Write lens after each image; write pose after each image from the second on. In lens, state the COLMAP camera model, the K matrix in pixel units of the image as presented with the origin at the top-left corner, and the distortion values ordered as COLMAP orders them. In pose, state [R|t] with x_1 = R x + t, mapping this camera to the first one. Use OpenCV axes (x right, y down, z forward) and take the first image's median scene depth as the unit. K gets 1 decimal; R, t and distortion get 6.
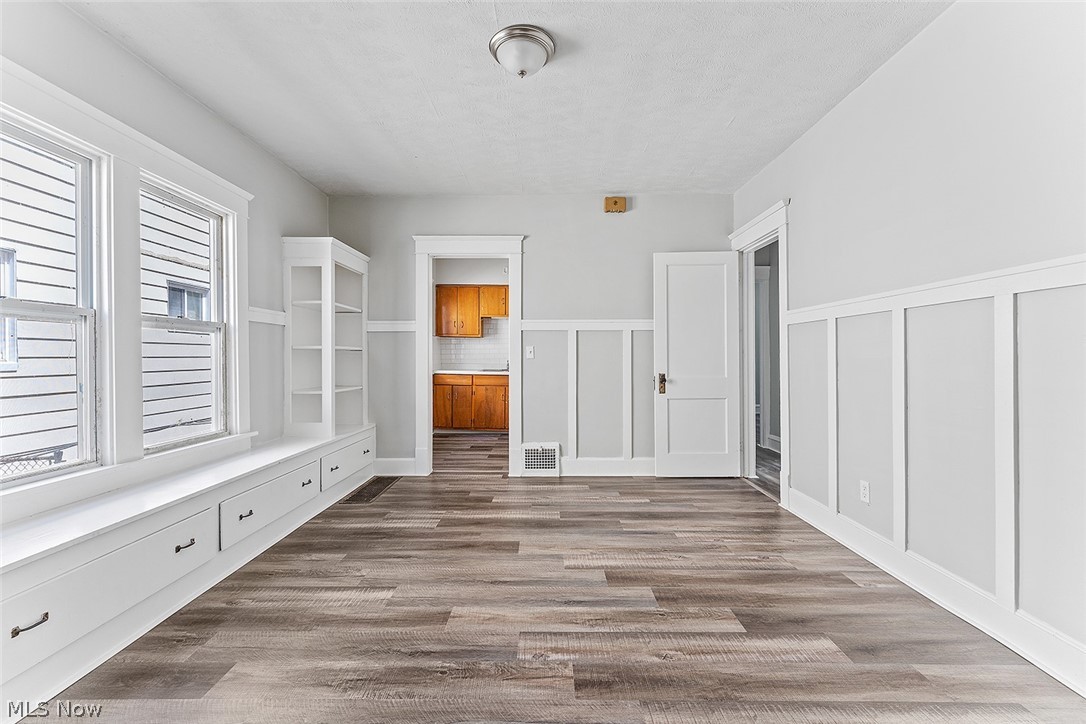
lens RADIAL K [[460.0, 0, 540.6], [0, 460.0, 357.1], [0, 0, 1]] dist [0.003790, 0.000305]
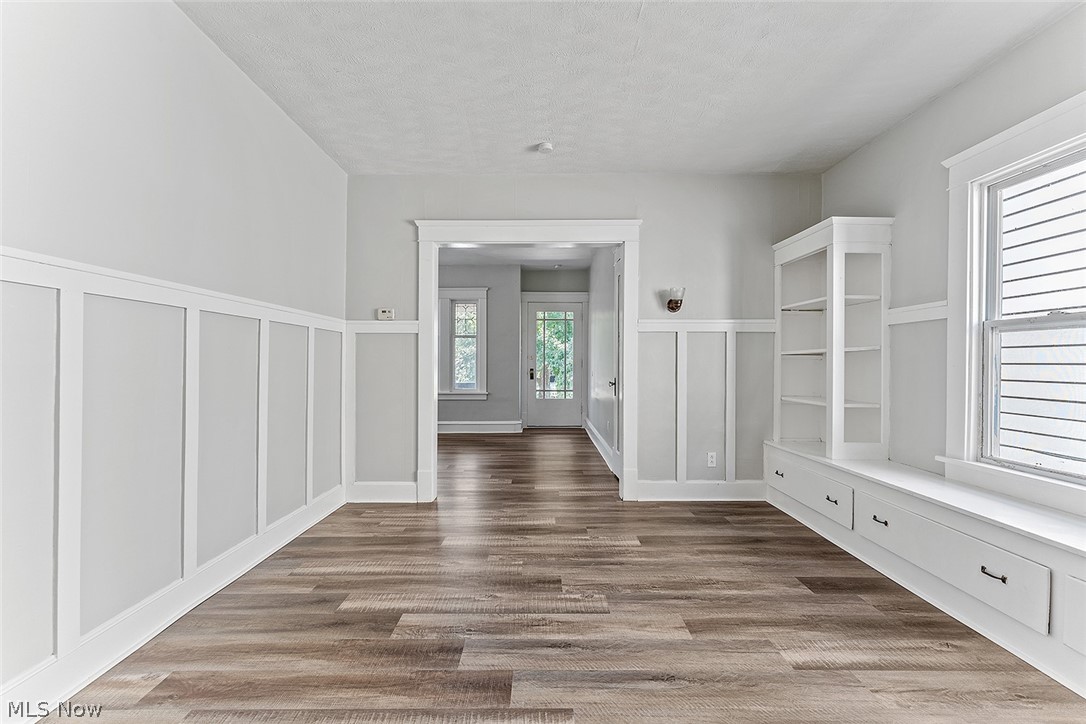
lens RADIAL K [[460.0, 0, 545.6], [0, 460.0, 361.1], [0, 0, 1]] dist [0.003790, 0.000305]
pose [[-0.999720, -0.003264, -0.023421, 0.119667], [-0.003225, 0.999993, -0.001701, -0.002076], [0.023427, -0.001625, -0.999724, 1.842880]]
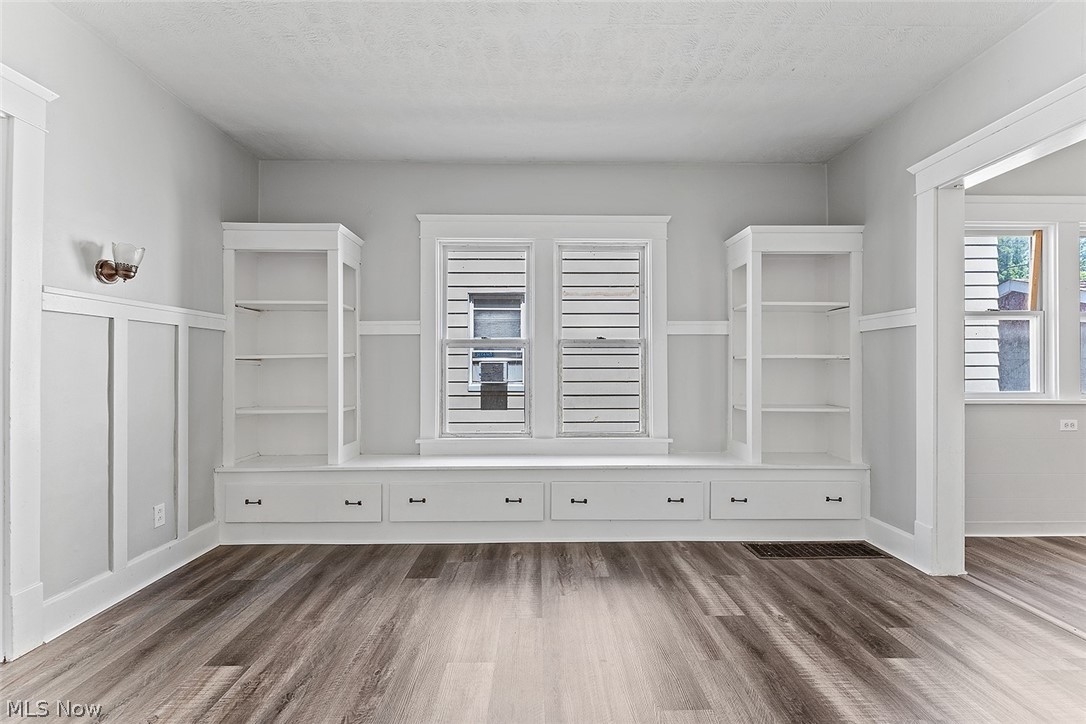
lens RADIAL K [[460.0, 0, 543.4], [0, 460.0, 363.7], [0, 0, 1]] dist [0.003790, 0.000305]
pose [[0.028769, -0.008213, -0.999552, 0.651283], [0.001843, 0.999965, -0.008163, -0.004216], [0.999584, -0.001608, 0.028783, 1.032520]]
